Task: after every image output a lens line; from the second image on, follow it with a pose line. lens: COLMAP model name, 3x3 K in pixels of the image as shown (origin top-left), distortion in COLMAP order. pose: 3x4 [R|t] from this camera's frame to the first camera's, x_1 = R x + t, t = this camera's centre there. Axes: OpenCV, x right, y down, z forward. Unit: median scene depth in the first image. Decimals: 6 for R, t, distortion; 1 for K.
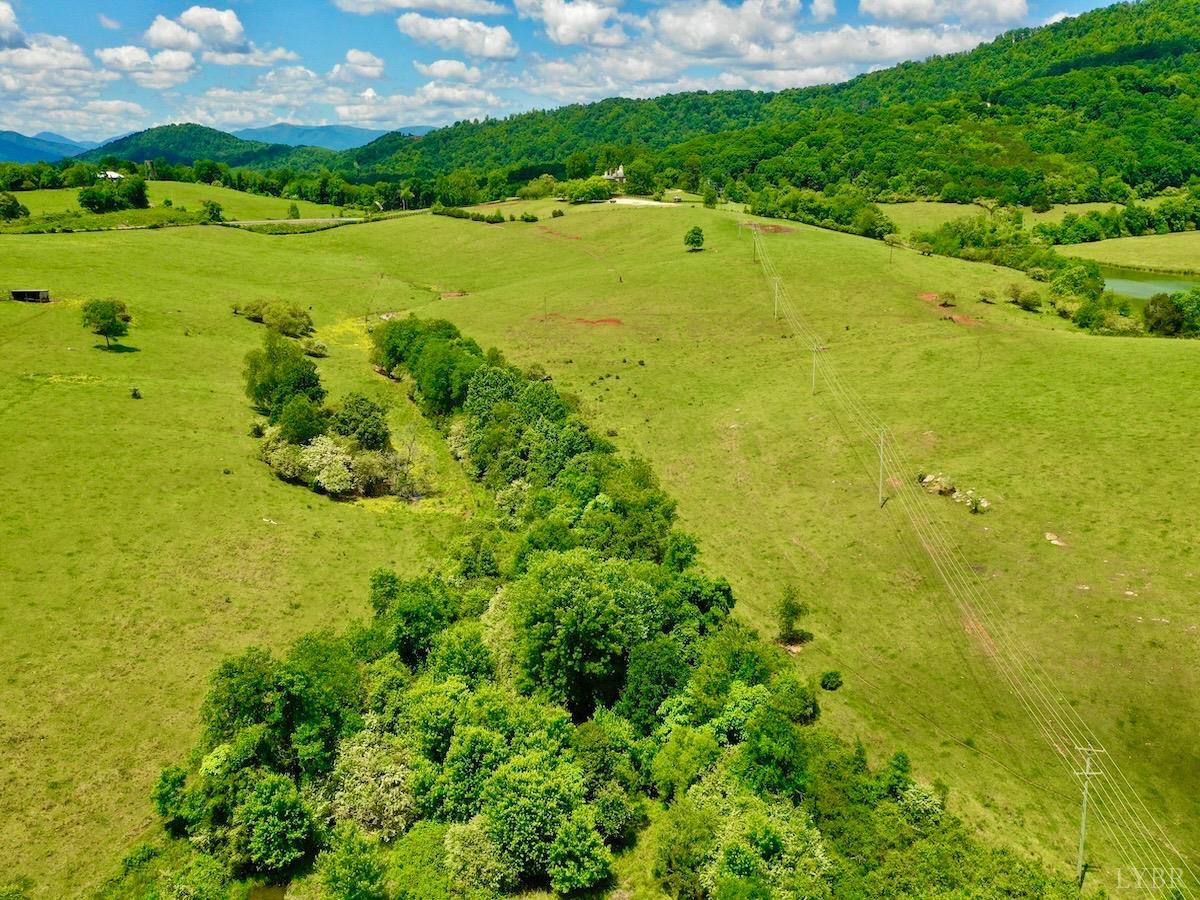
lens RADIAL K [[992.4, 0, 600.0], [0, 992.4, 448.2], [0, 0, 1]] dist [0.001589, 0.007253]
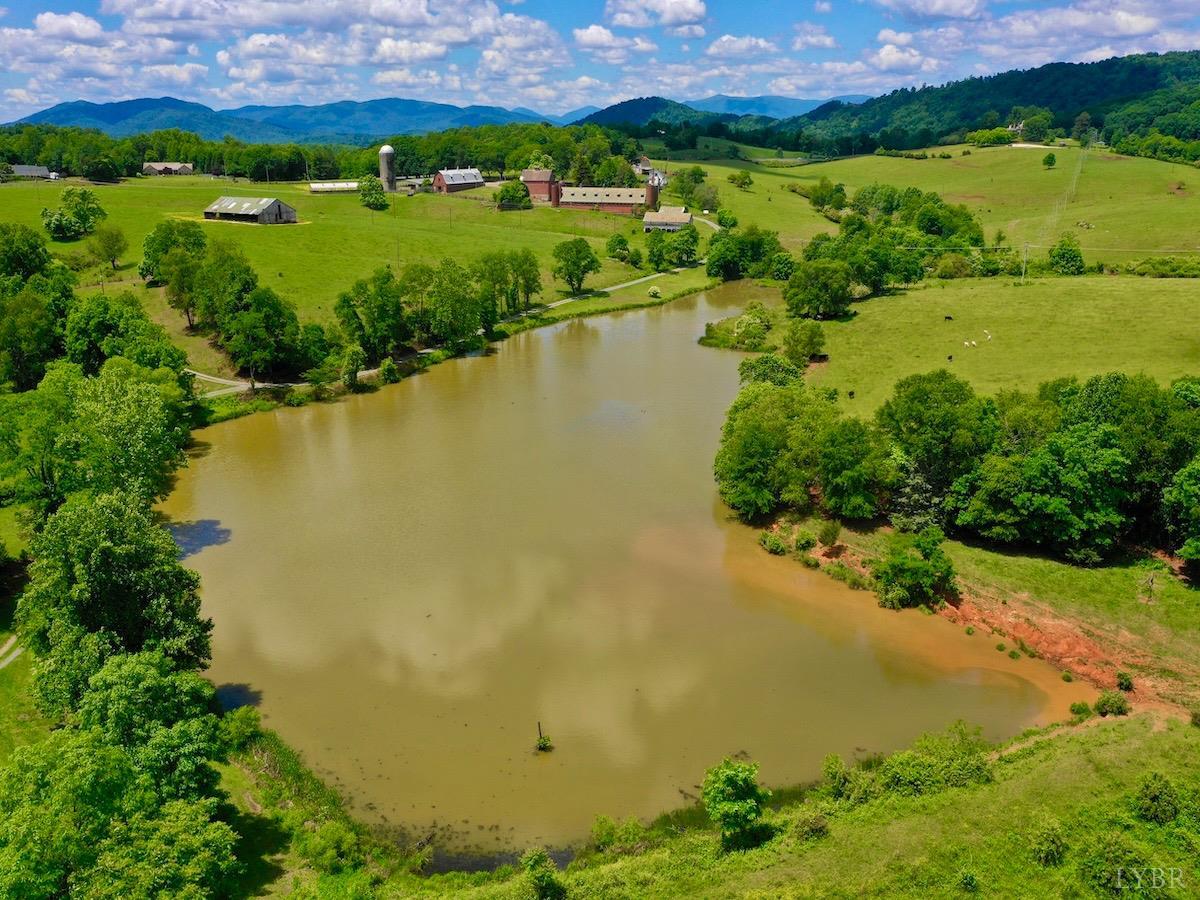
lens RADIAL K [[992.4, 0, 601.4], [0, 992.4, 452.0], [0, 0, 1]] dist [0.001589, 0.007253]
pose [[0.919149, 0.115993, -0.376446, 0.063090], [-0.104304, 0.993218, 0.051364, 0.175982], [0.379850, -0.007946, 0.925014, -0.539969]]
